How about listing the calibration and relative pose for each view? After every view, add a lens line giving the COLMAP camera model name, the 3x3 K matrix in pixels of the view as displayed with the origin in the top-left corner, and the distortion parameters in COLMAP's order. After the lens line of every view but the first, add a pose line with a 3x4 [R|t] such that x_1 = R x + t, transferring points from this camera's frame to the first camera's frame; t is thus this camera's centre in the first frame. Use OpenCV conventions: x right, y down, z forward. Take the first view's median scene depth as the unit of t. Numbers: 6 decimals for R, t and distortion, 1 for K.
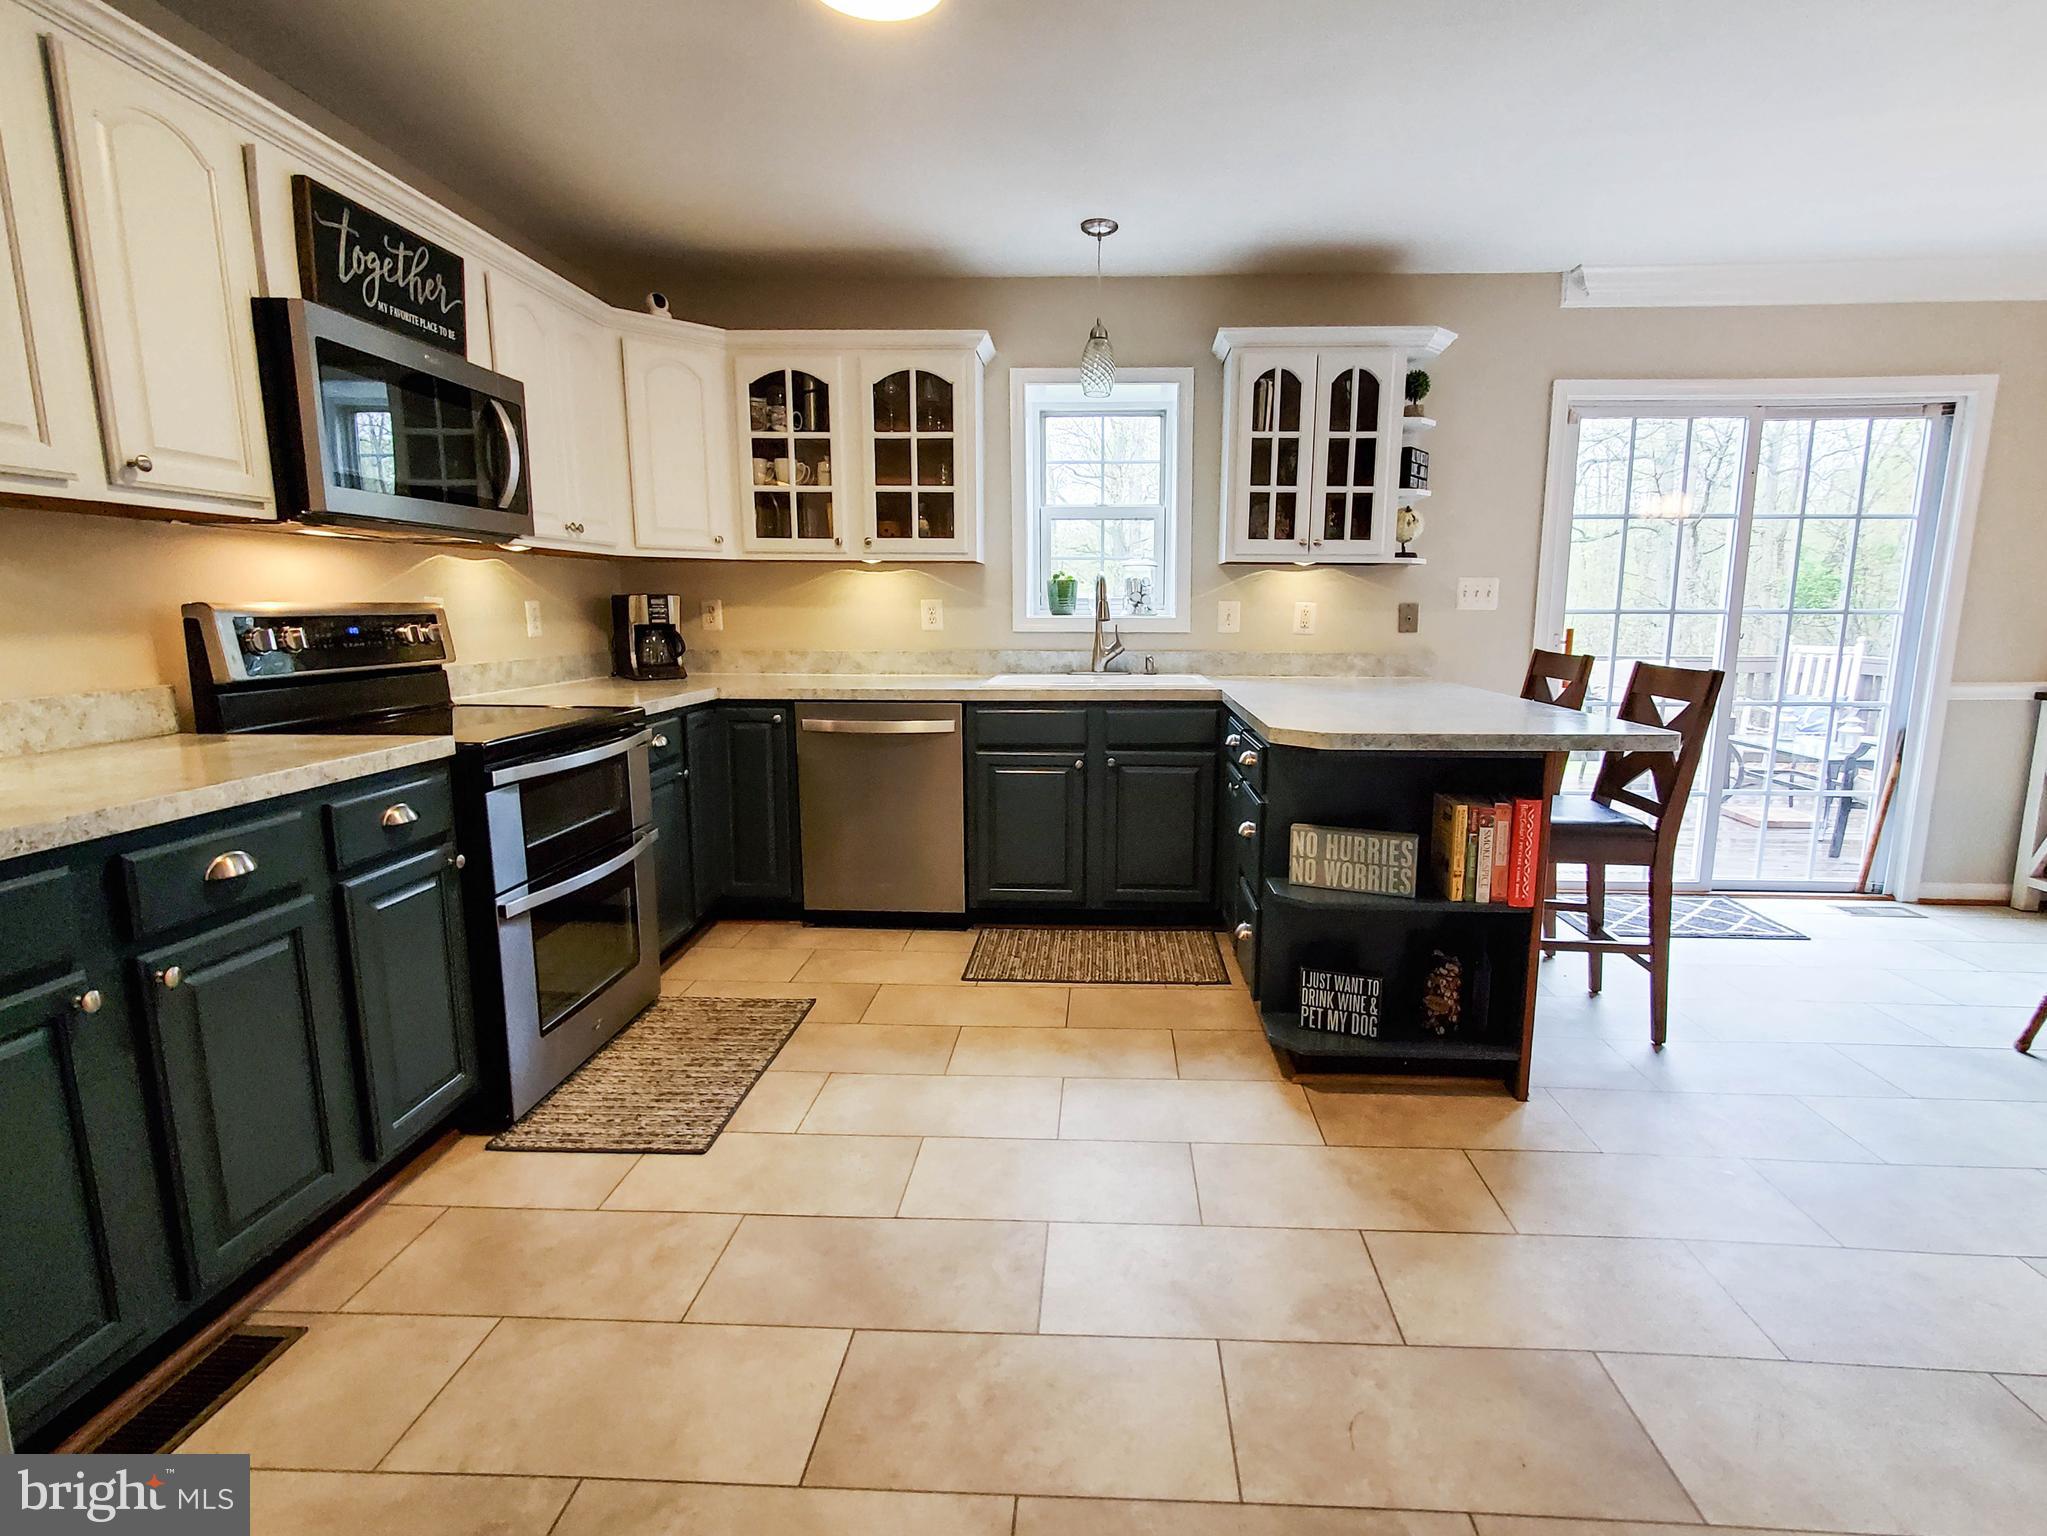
lens RADIAL K [[990.7, 0, 1058.3], [0, 990.7, 774.2], [0, 0, 1]] dist [0.001315, 0.000401]
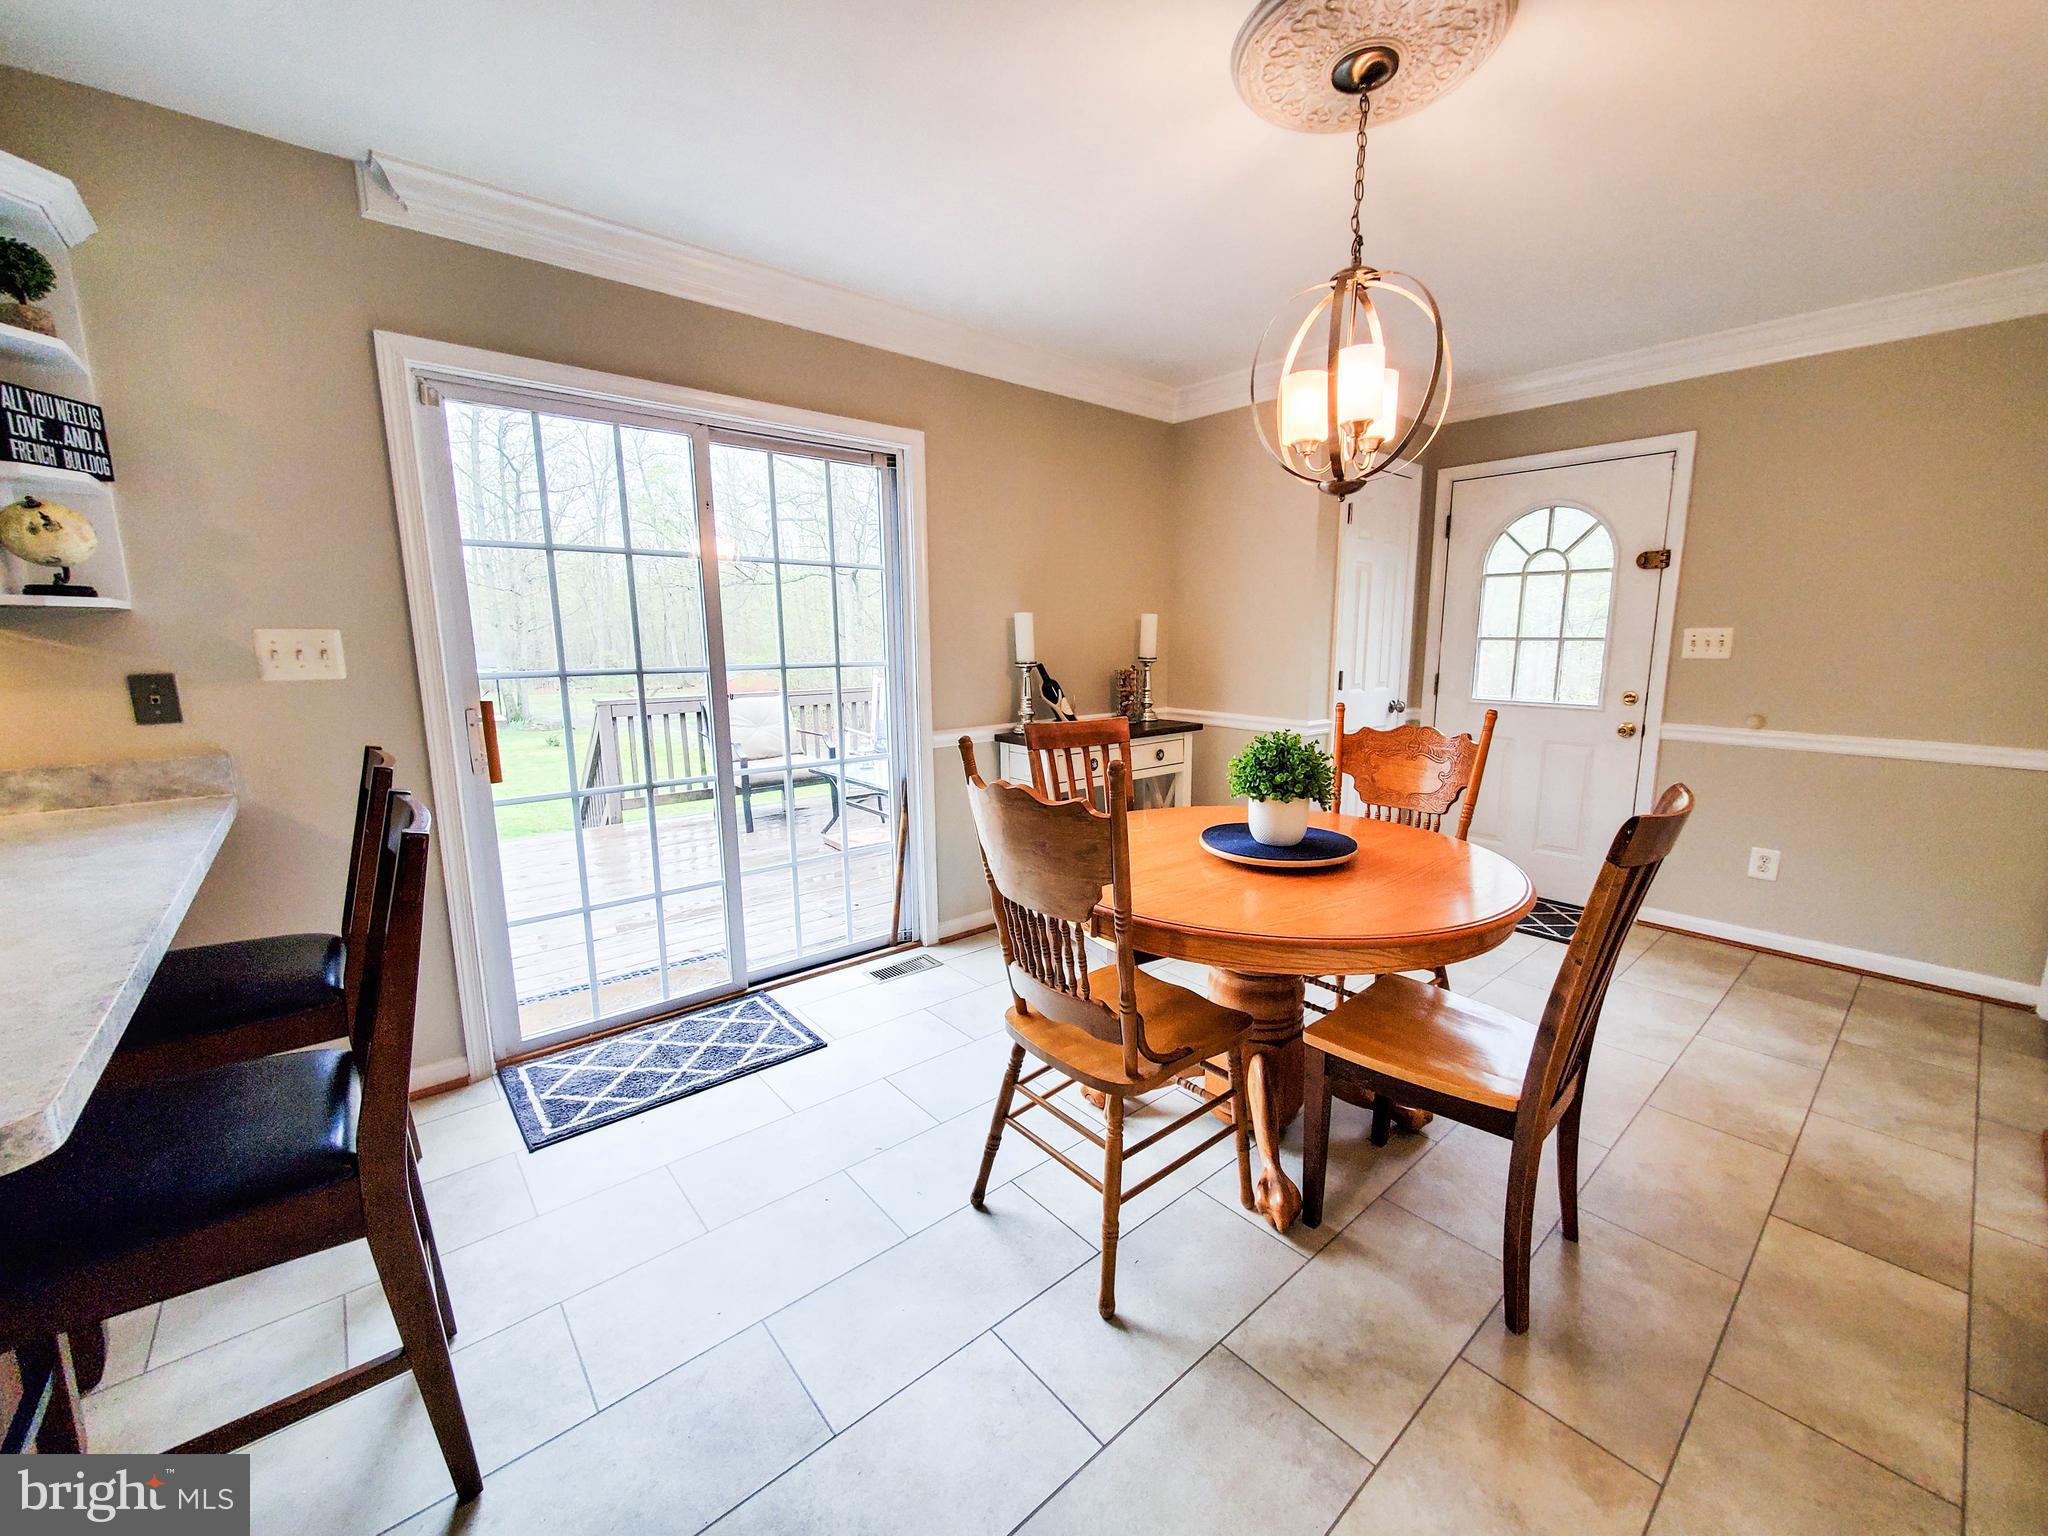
lens RADIAL K [[824.2, 0, 1049.8], [0, 824.2, 772.5], [0, 0, 1]] dist [-0.001773, -0.000168]
pose [[0.717704, -0.117571, 0.686351, 0.468976], [0.118548, 0.991885, 0.045945, -0.090384], [-0.686183, 0.048390, 0.725818, 0.355041]]
